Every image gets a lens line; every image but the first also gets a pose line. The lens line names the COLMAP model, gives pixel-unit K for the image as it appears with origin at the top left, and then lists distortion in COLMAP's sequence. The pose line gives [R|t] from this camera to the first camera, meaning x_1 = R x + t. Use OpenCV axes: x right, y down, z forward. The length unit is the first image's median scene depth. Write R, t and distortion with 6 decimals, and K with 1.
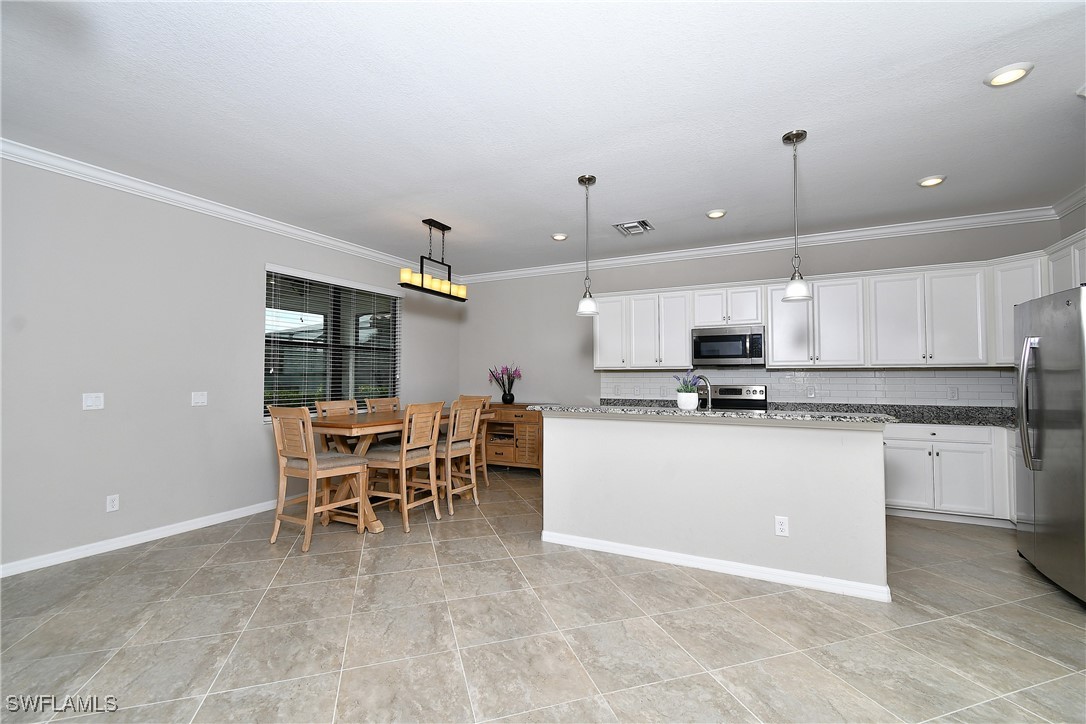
lens RADIAL K [[474.4, 0, 547.1], [0, 474.4, 364.1], [0, 0, 1]] dist [-0.001647, -0.002743]
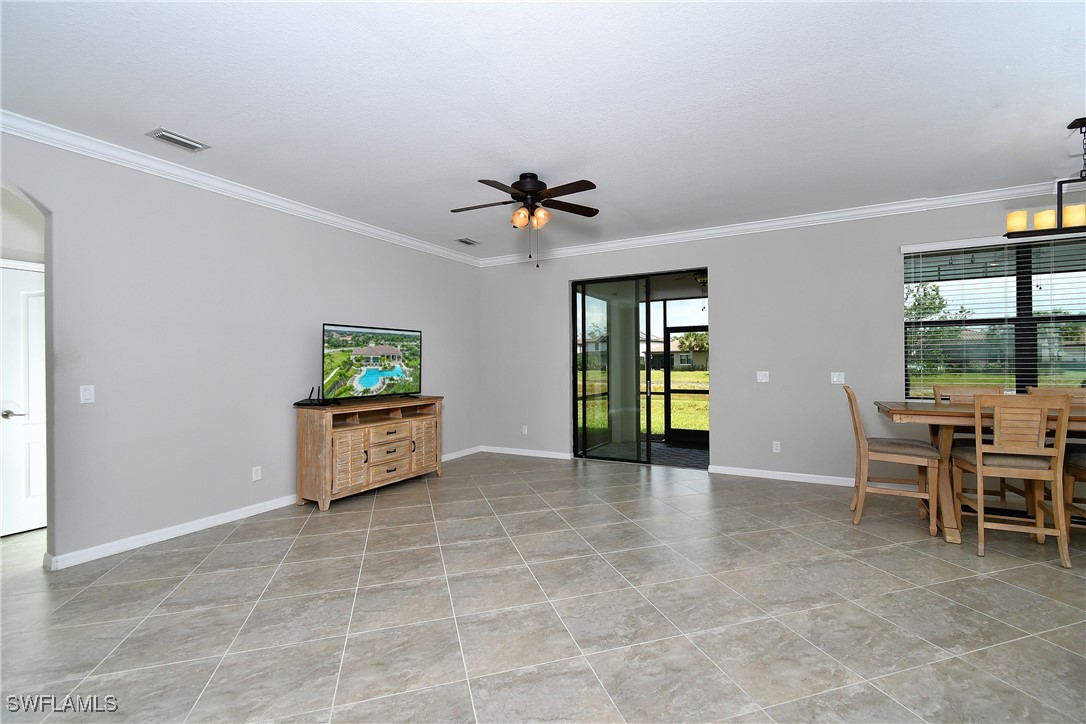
lens RADIAL K [[474.4, 0, 546.7], [0, 474.4, 361.2], [0, 0, 1]] dist [-0.001647, -0.002743]
pose [[-0.025918, -0.003838, -0.999657, 0.577055], [0.032265, 0.999468, -0.004674, 0.014692], [0.999143, -0.032375, -0.025780, 0.356680]]
